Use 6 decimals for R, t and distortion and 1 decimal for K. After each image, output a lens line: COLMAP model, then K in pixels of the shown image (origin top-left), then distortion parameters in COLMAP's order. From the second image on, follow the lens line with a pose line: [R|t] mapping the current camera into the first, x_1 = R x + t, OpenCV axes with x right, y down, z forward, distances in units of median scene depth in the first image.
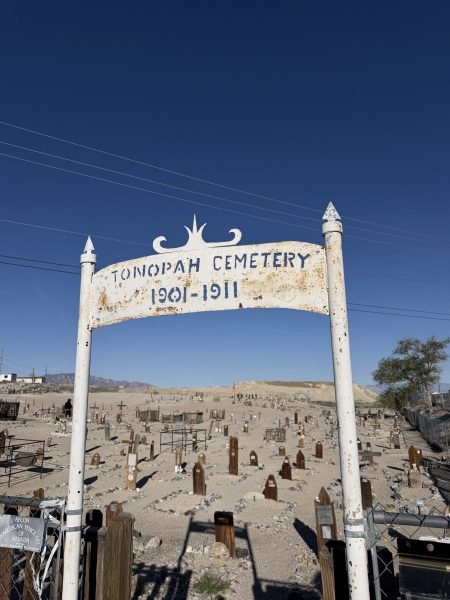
lens RADIAL K [[427.9, 0, 225.0], [0, 427.9, 300.0], [0, 0, 1]] dist [0.081465, -0.117068]
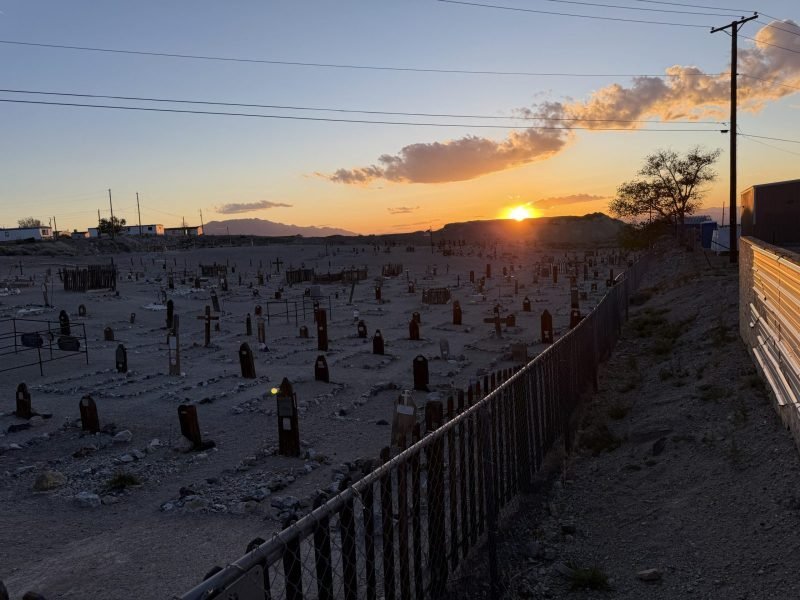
lens RADIAL K [[567.2, 0, 403.5], [0, 567.2, 304.4], [0, 0, 1]] dist [0.122200, -0.208812]
pose [[0.996585, -0.036717, -0.073963, 0.290005], [0.058768, 0.944599, 0.322923, -0.037827], [0.058008, -0.326167, 0.943531, -0.019844]]
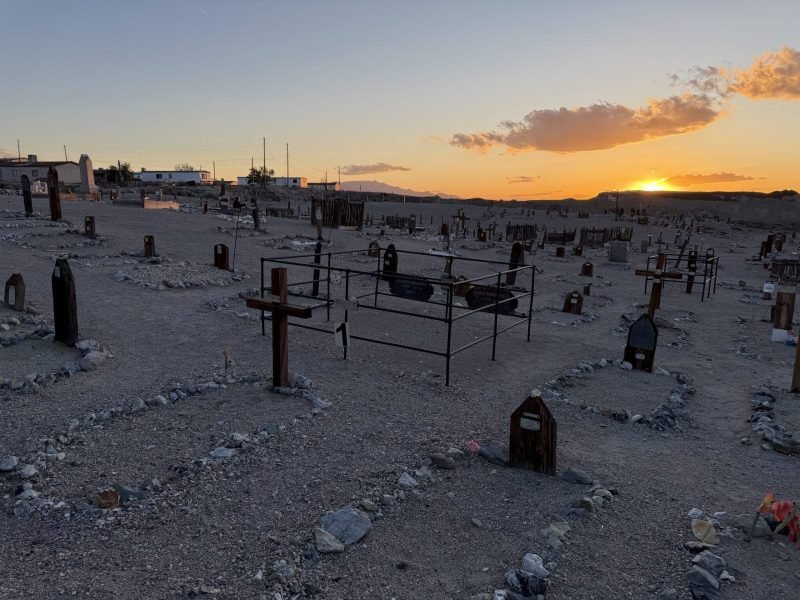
lens RADIAL K [[568.6, 0, 390.8], [0, 568.6, 318.8], [0, 0, 1]] dist [0.060767, -0.065983]
pose [[0.959269, 0.071817, -0.273212, -0.437454], [0.041602, 0.920686, 0.388080, 0.142727], [0.279413, -0.383640, 0.880198, 0.429601]]
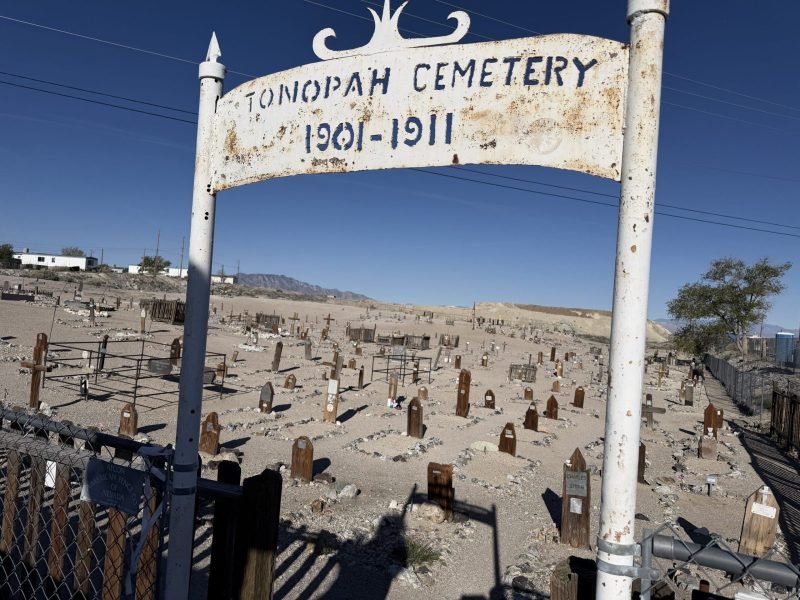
lens RADIAL K [[567.2, 0, 403.5], [0, 567.2, 304.4], [0, 0, 1]] dist [0.122200, -0.208812]
pose [[0.991578, 0.076998, -0.104136, 0.008217], [-0.054853, 0.978078, 0.200883, 0.006976], [0.117321, -0.193479, 0.974065, 0.032340]]
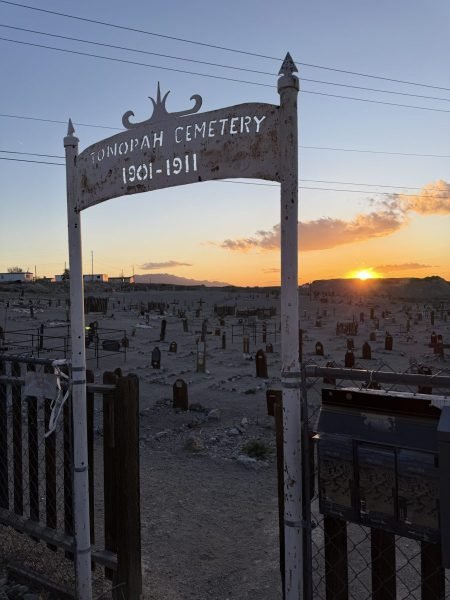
lens RADIAL K [[427.6, 0, 225.0], [0, 427.6, 300.0], [0, 0, 1]] dist [0.129948, -0.225459]
pose [[0.983803, -0.005654, -0.179167, 0.036582], [0.047012, 0.972655, 0.227447, 0.008338], [0.172981, -0.232186, 0.957166, -0.002048]]
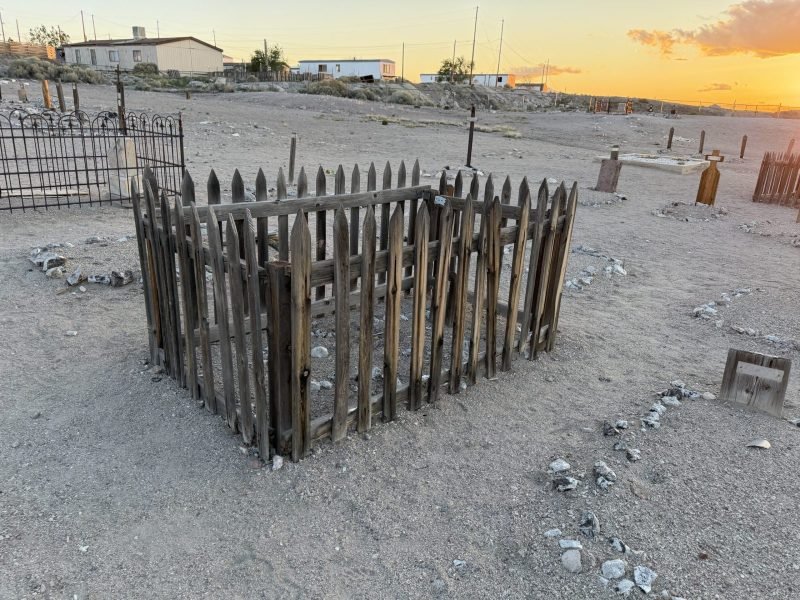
lens RADIAL K [[565.1, 0, 400.0], [0, 565.1, 300.0], [0, 0, 1]] dist [0.062340, -0.049437]
pose [[0.858757, 0.197825, -0.472653, -2.672643], [0.067900, 0.870388, 0.487661, 0.728239], [0.507863, -0.450876, 0.734020, 3.300786]]
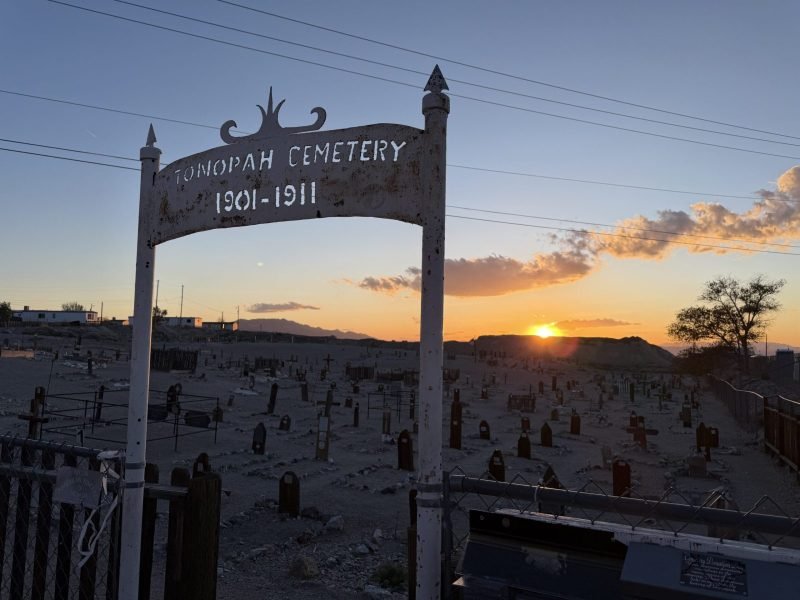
lens RADIAL K [[570.1, 0, 401.9], [0, 570.1, 295.5], [0, 0, 1]] dist [0.129948, -0.225459]
pose [[0.993488, 0.016058, -0.112797, 0.040023], [-0.002242, 0.992582, 0.121559, 0.004398], [0.113912, -0.120514, 0.986154, 0.000922]]
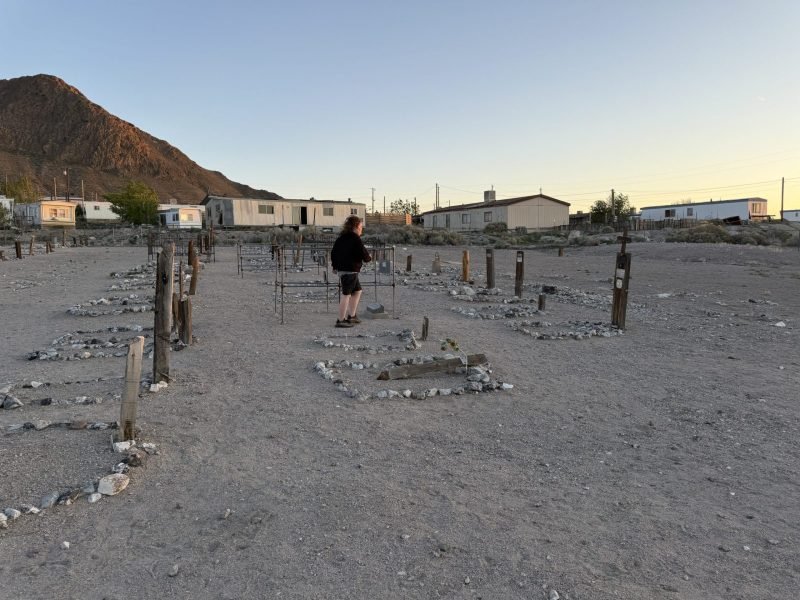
lens RADIAL K [[565.1, 0, 400.0], [0, 565.1, 300.0], [0, 0, 1]] dist [0.062340, -0.049437]
pose [[0.508598, 0.079167, -0.857357, -3.329896], [0.182816, 0.963129, 0.197383, 0.728827], [0.841372, -0.257127, 0.475373, 3.447245]]
